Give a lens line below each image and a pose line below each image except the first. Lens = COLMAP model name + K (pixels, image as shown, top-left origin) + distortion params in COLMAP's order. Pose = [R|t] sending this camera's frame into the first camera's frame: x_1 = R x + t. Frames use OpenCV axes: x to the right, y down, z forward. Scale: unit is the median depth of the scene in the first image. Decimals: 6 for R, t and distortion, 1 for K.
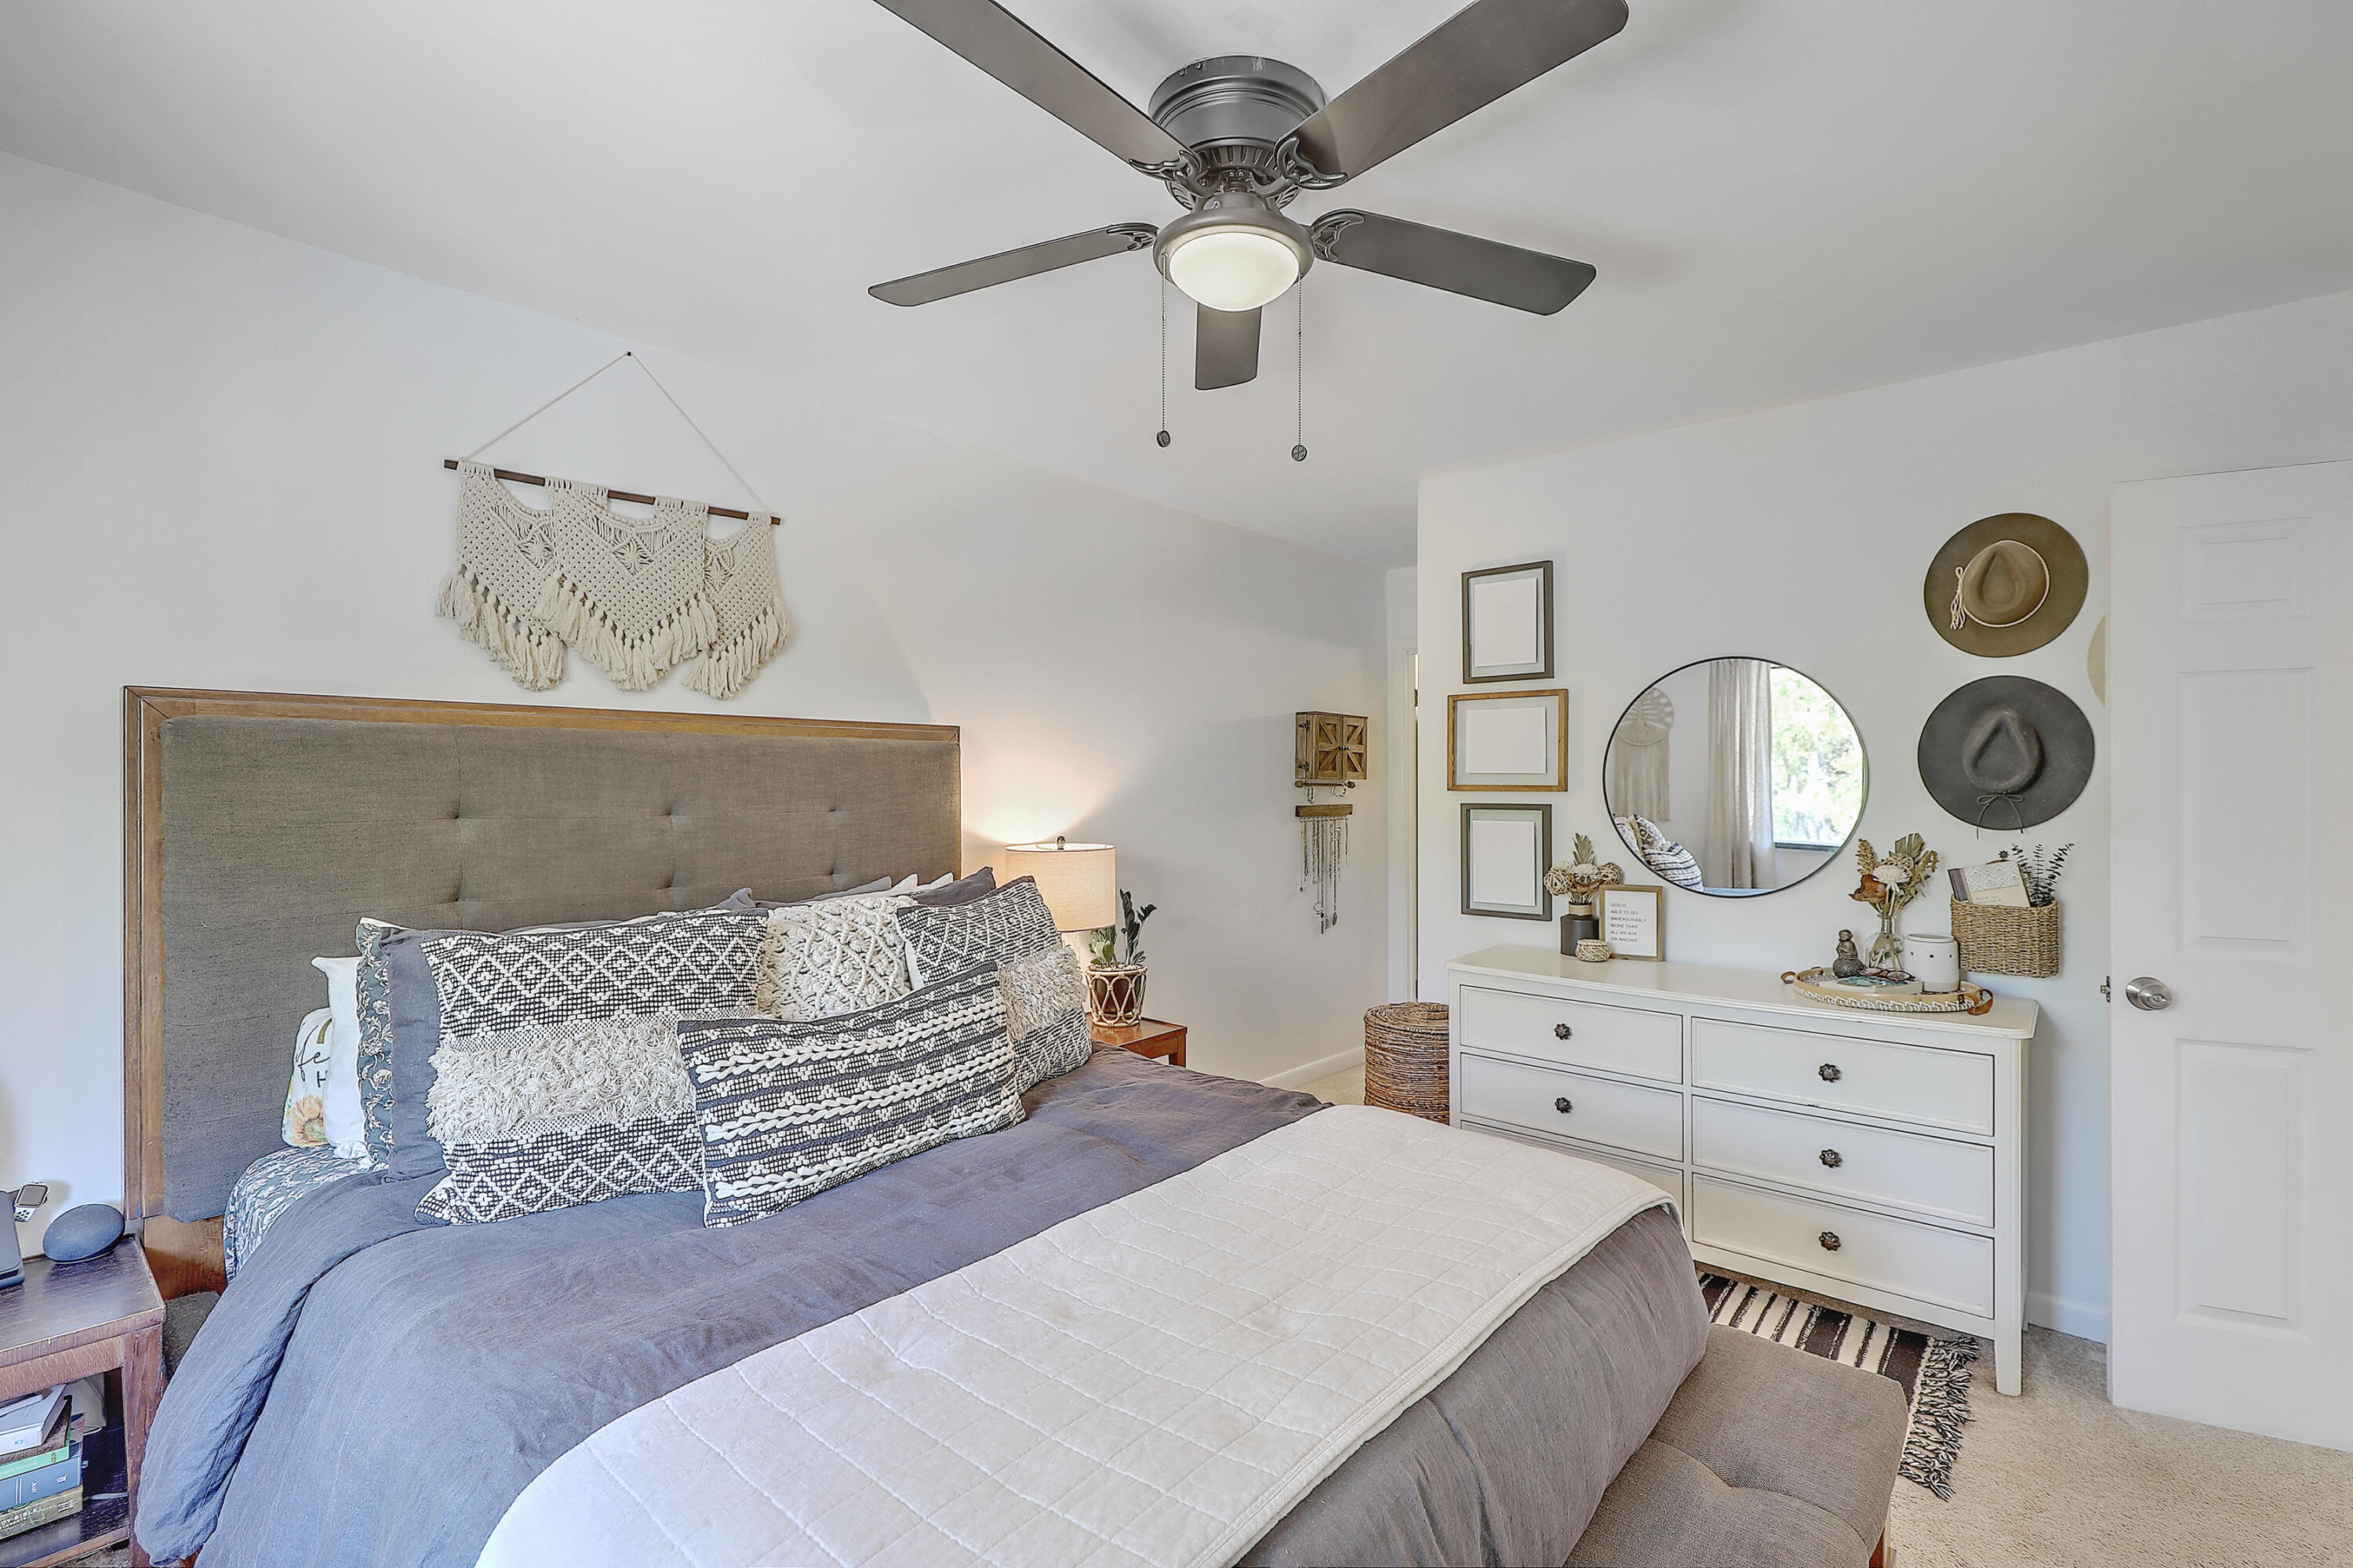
lens RADIAL K [[1060.8, 0, 1181.6], [0, 1060.8, 788.0], [0, 0, 1]] dist [-0.001359, 0.000542]
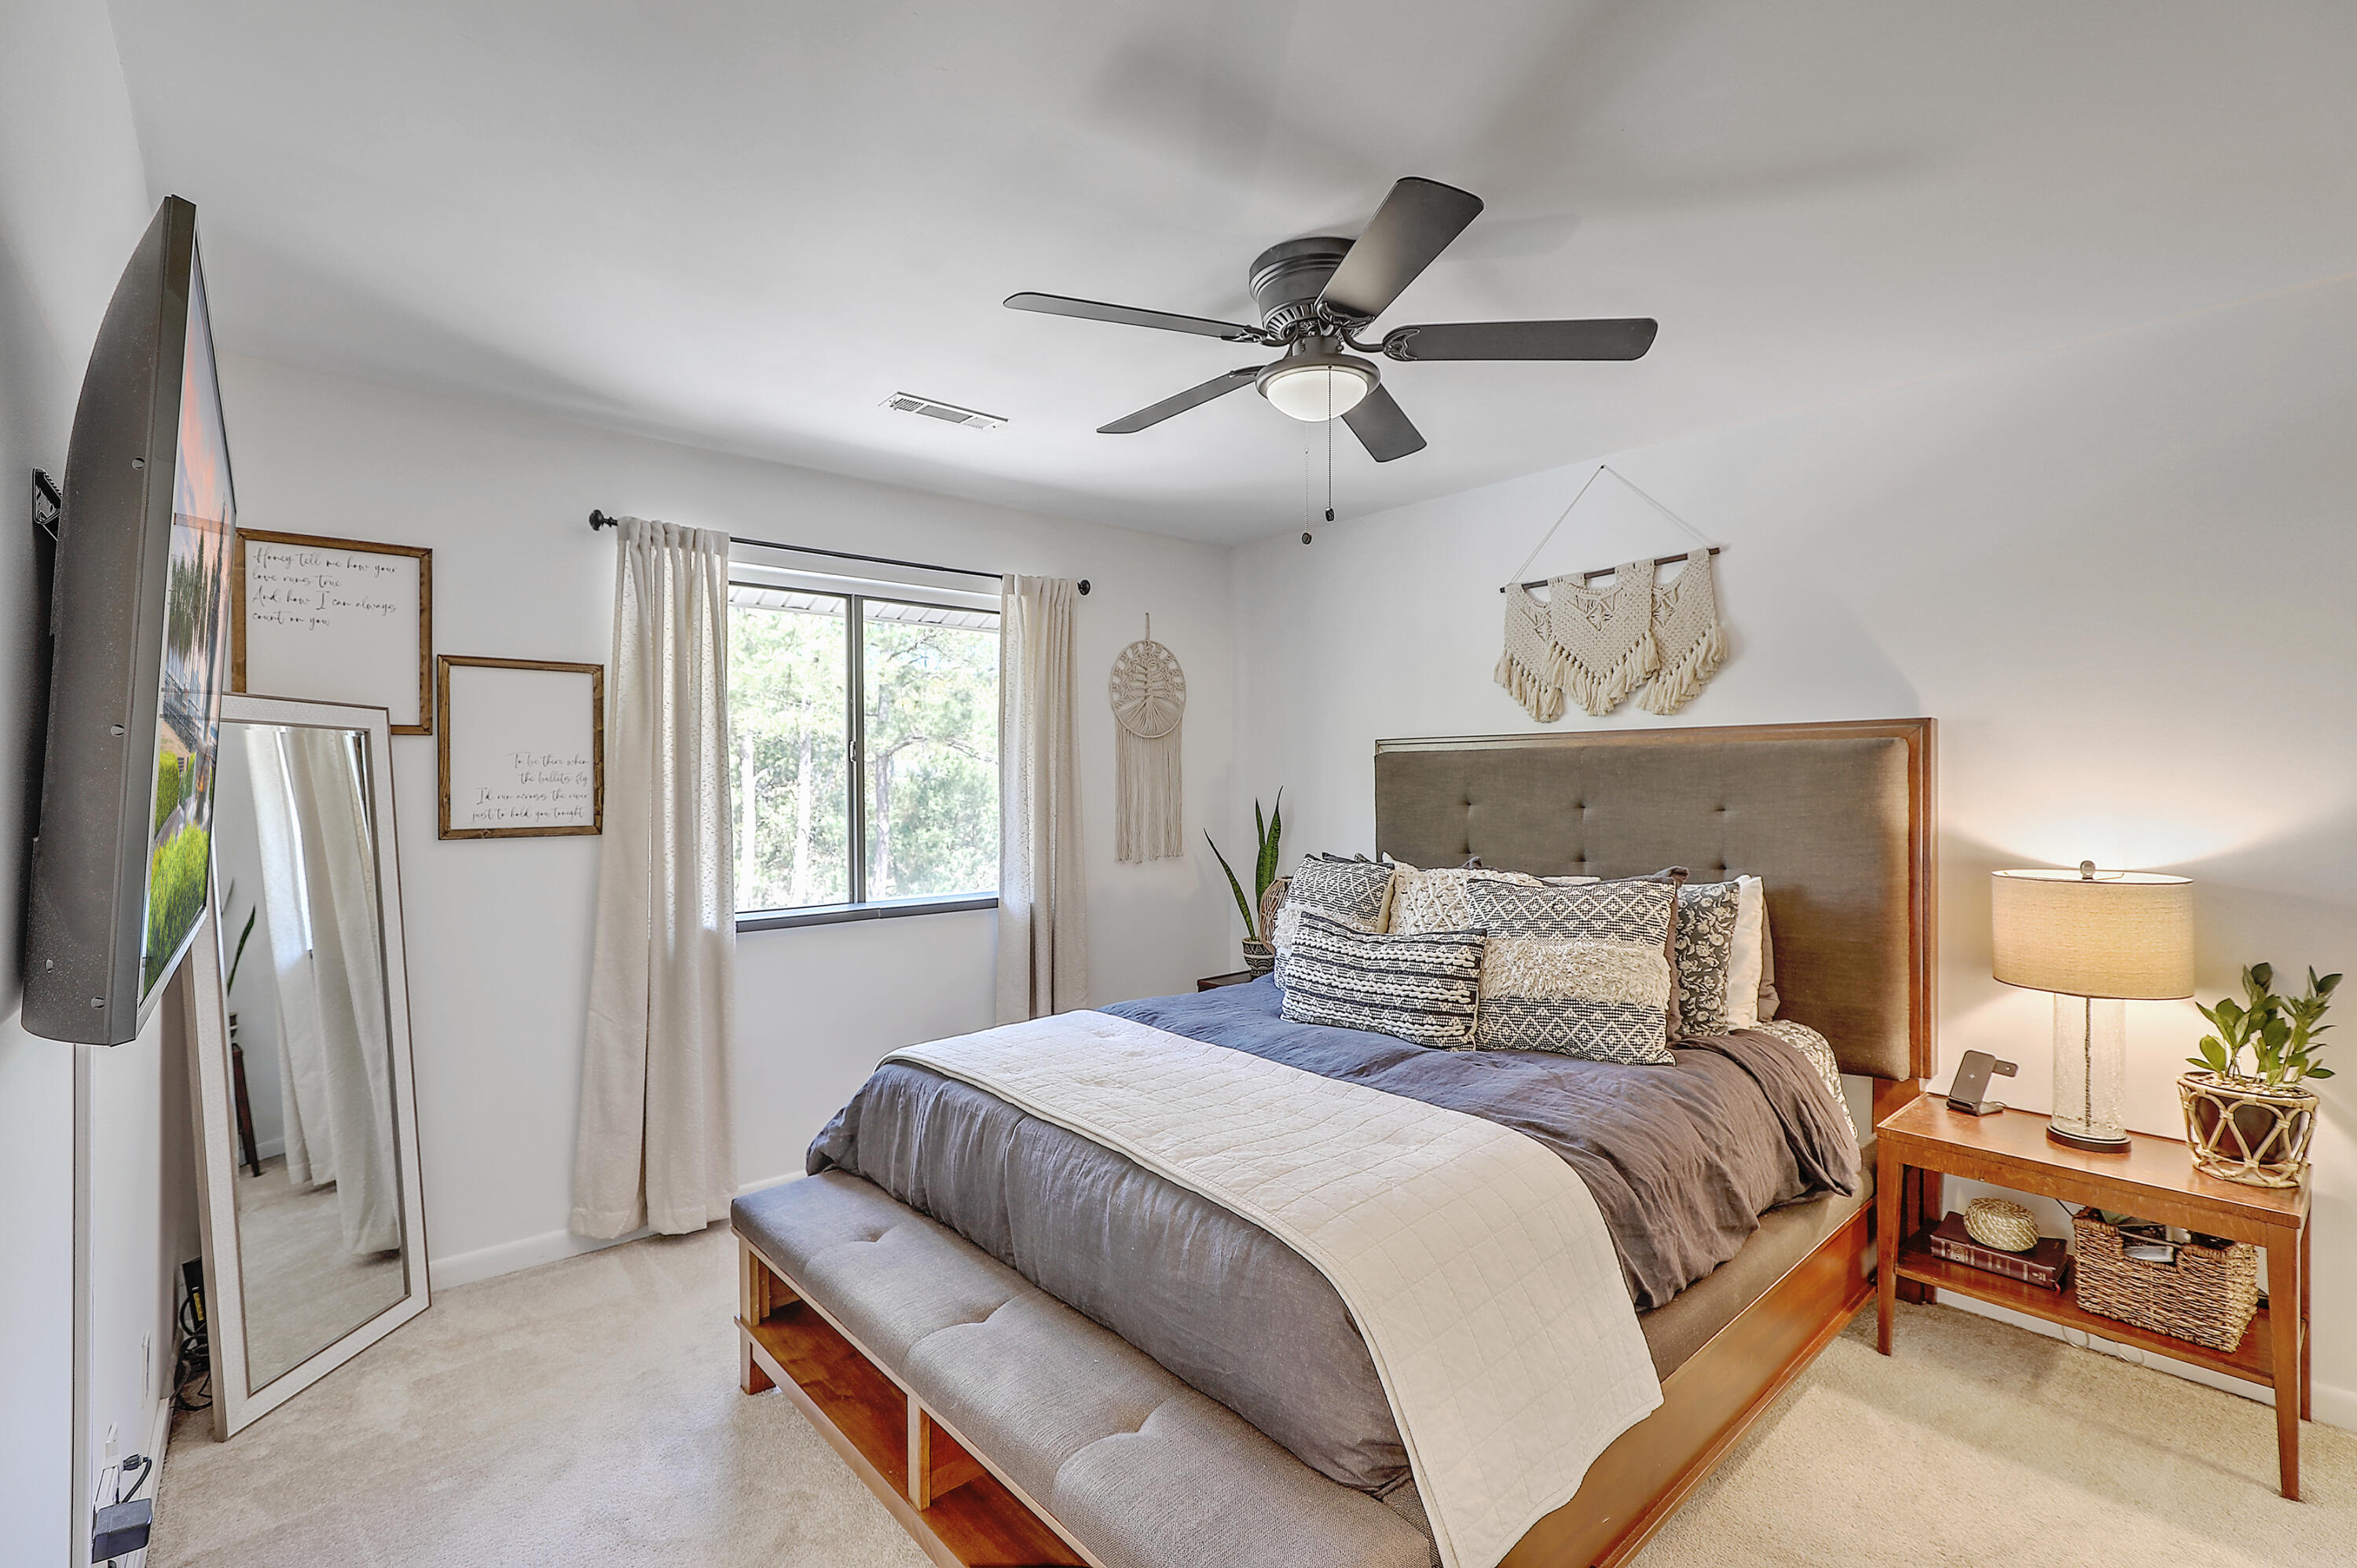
lens RADIAL K [[1062.5, 0, 1185.1], [0, 1062.5, 782.6], [0, 0, 1]] dist [-0.001359, 0.000542]
pose [[-0.164379, 0.004492, -0.986387, 0.861761], [-0.002249, 0.999985, 0.004929, -0.011279], [0.986395, 0.003029, -0.164366, 0.662900]]
